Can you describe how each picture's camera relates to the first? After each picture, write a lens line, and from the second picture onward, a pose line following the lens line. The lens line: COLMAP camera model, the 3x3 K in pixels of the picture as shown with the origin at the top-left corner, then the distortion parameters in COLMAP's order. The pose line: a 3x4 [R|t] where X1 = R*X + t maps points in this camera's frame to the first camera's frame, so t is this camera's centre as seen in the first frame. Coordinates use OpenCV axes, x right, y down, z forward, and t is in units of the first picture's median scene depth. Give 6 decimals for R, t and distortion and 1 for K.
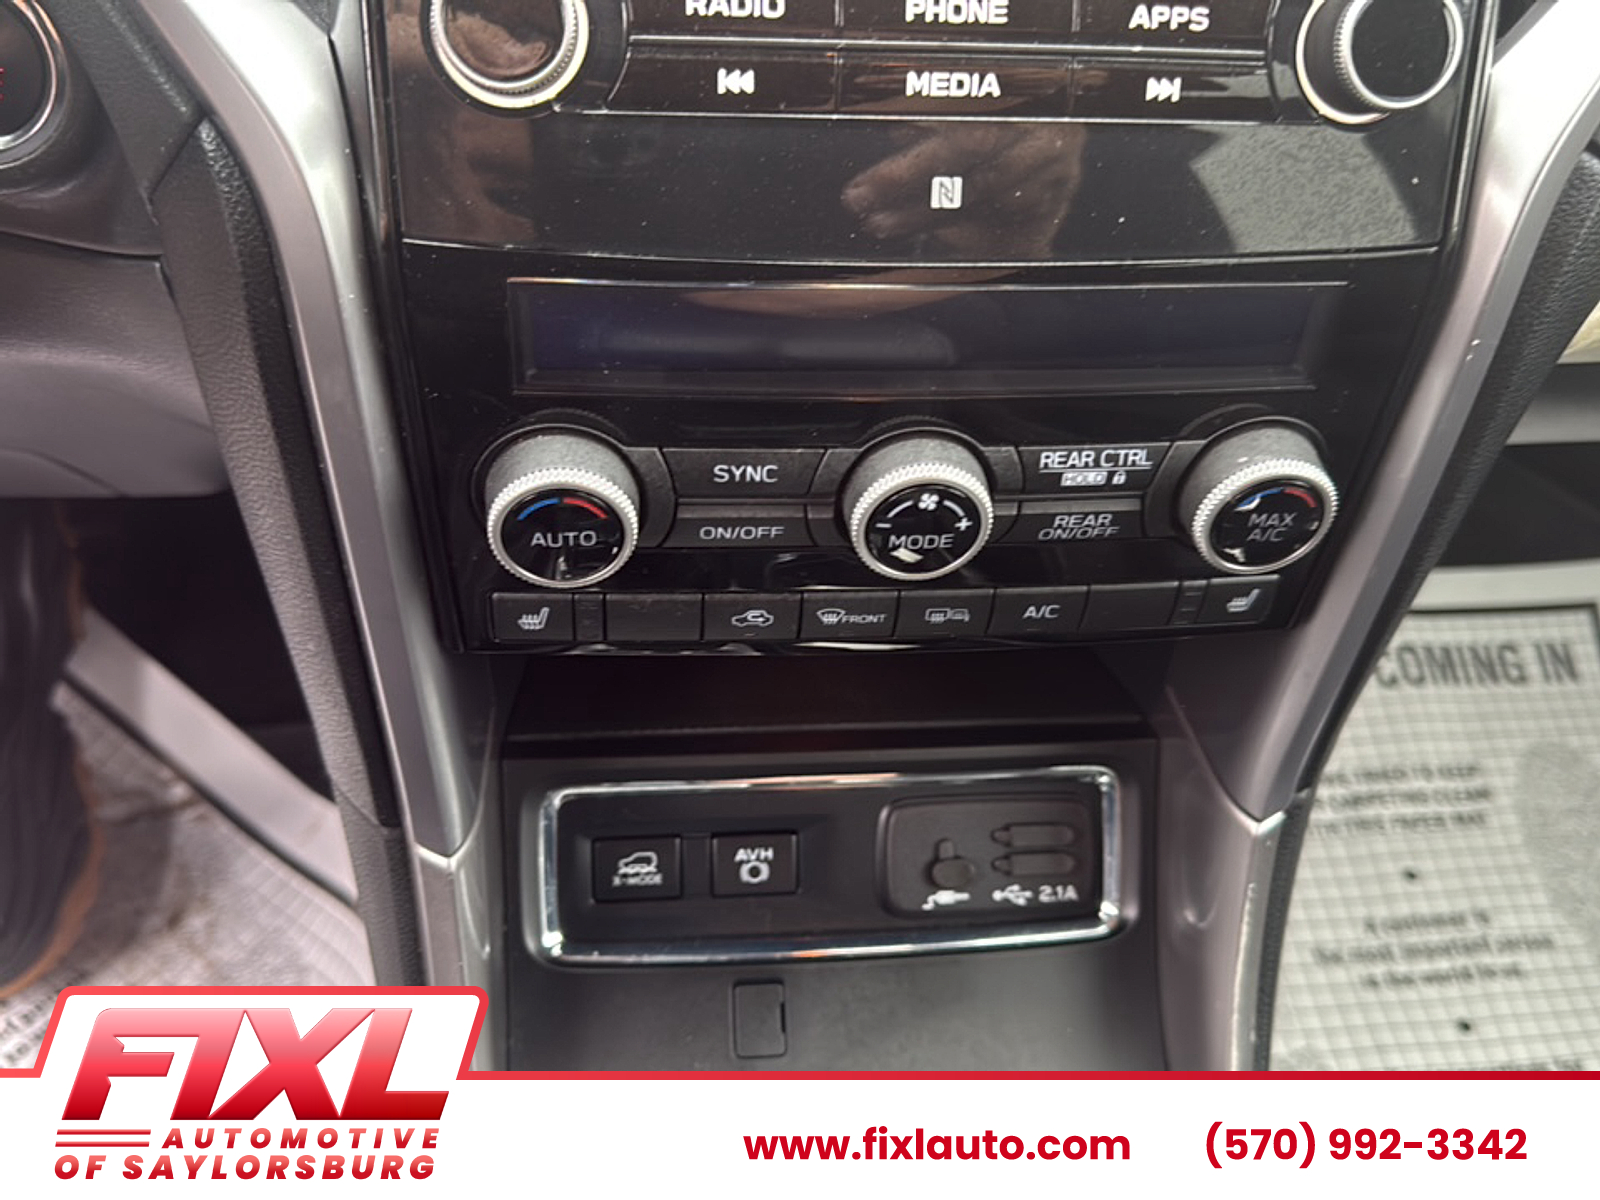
lens RADIAL K [[1454.5, 0, 784.7], [0, 1454.5, 597.1], [0, 0, 1]] dist [0.137831, -0.328274]
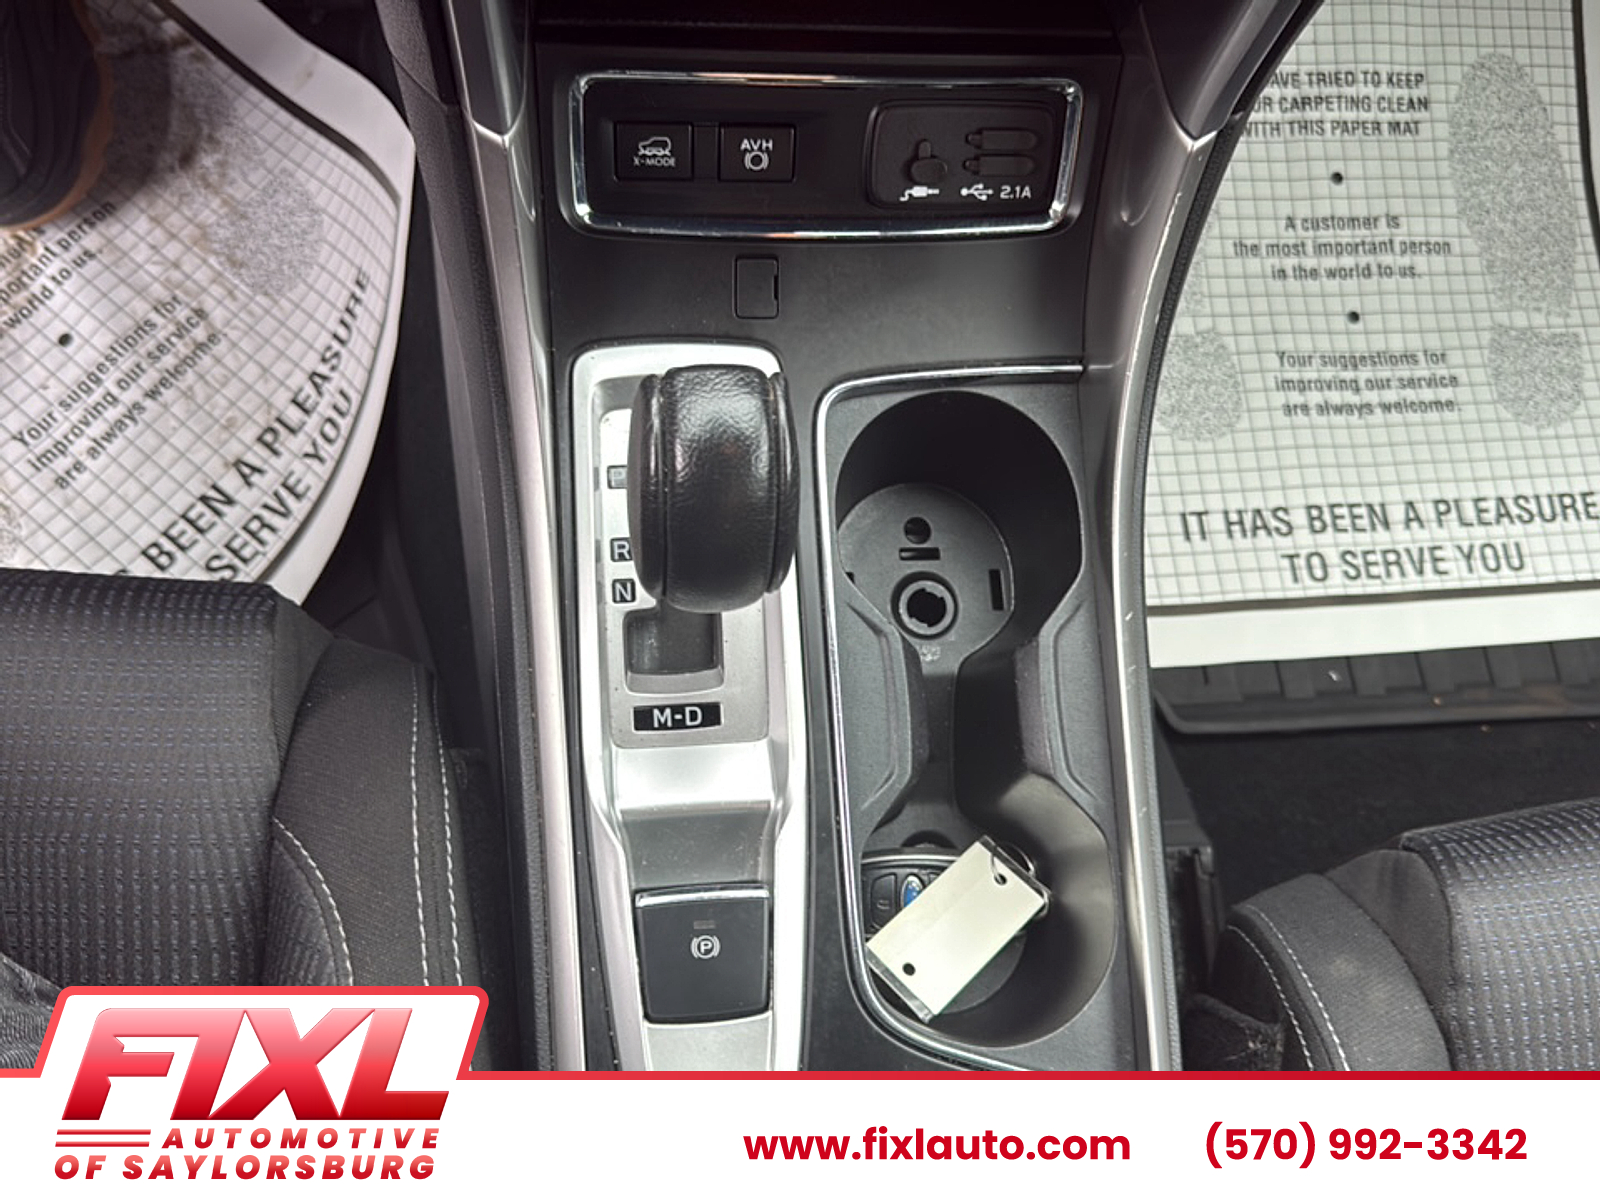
lens RADIAL K [[1487.6, 0, 800.0], [0, 1487.6, 600.0], [0, 0, 1]] dist [0.140539, -0.308283]
pose [[0.997272, 0.038982, 0.062678, -0.042805], [-0.063943, 0.880450, 0.469808, -0.057625], [-0.036871, -0.472534, 0.880541, -0.180202]]
